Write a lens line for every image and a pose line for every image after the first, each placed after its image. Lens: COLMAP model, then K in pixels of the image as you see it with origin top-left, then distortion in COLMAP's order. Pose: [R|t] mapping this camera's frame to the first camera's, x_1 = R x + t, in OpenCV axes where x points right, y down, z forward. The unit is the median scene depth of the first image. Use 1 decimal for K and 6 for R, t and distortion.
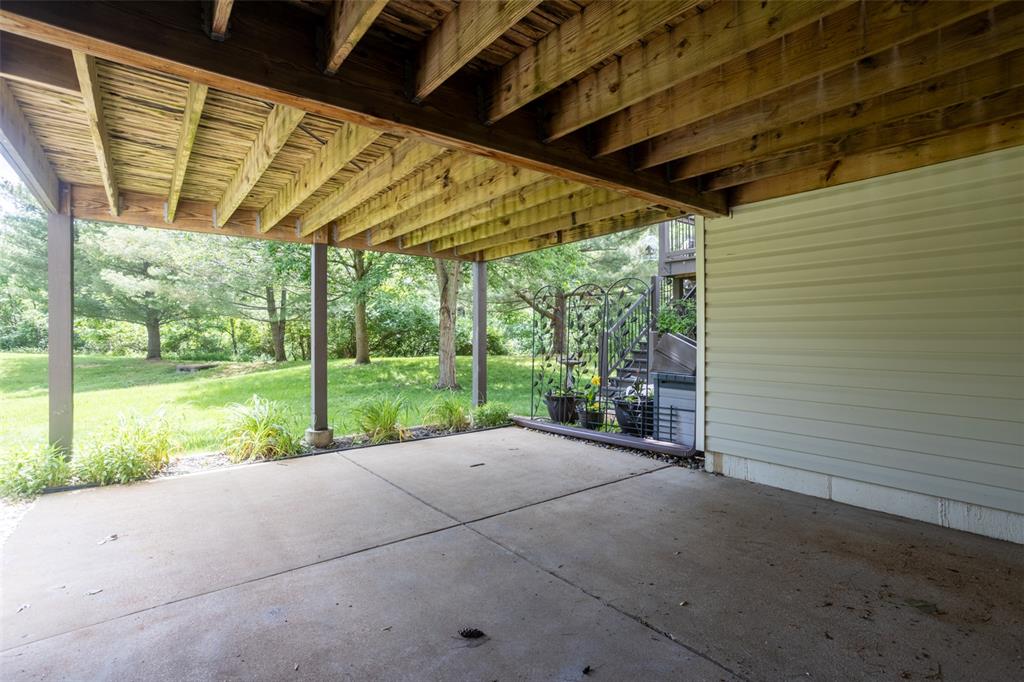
lens RADIAL K [[498.5, 0, 509.5], [0, 498.5, 328.5], [0, 0, 1]] dist [-0.058660, 0.037094]
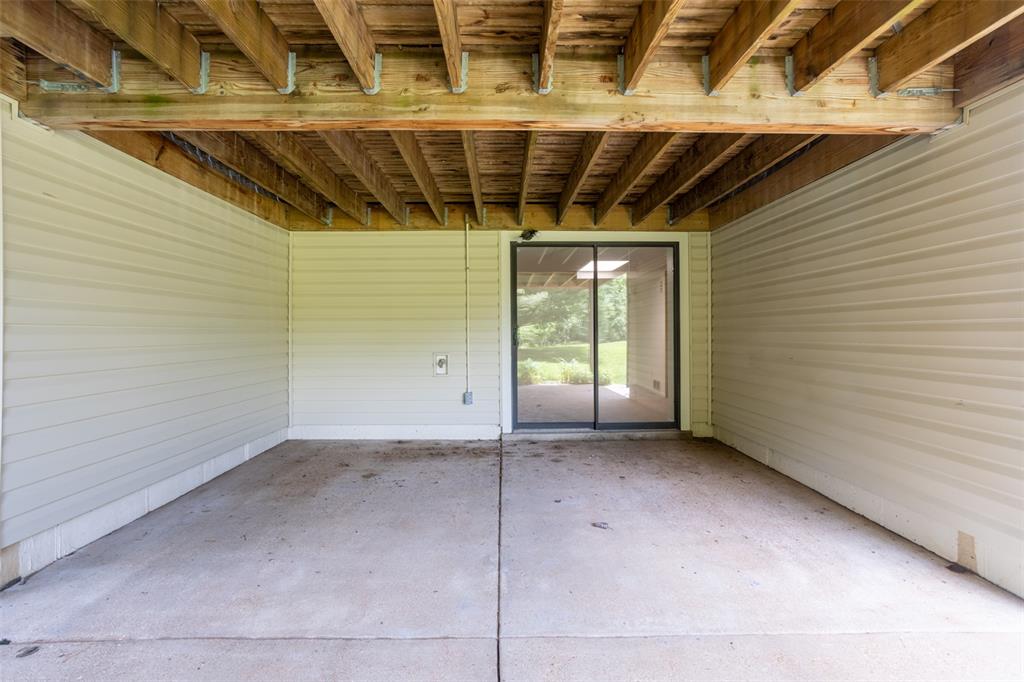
lens RADIAL K [[498.5, 0, 509.5], [0, 498.5, 328.5], [0, 0, 1]] dist [-0.058660, 0.037094]
pose [[-0.808200, 0.008321, 0.588849, -0.444536], [-0.000254, 0.999895, -0.014479, 0.024595], [-0.588908, -0.011852, -0.808114, 1.427259]]
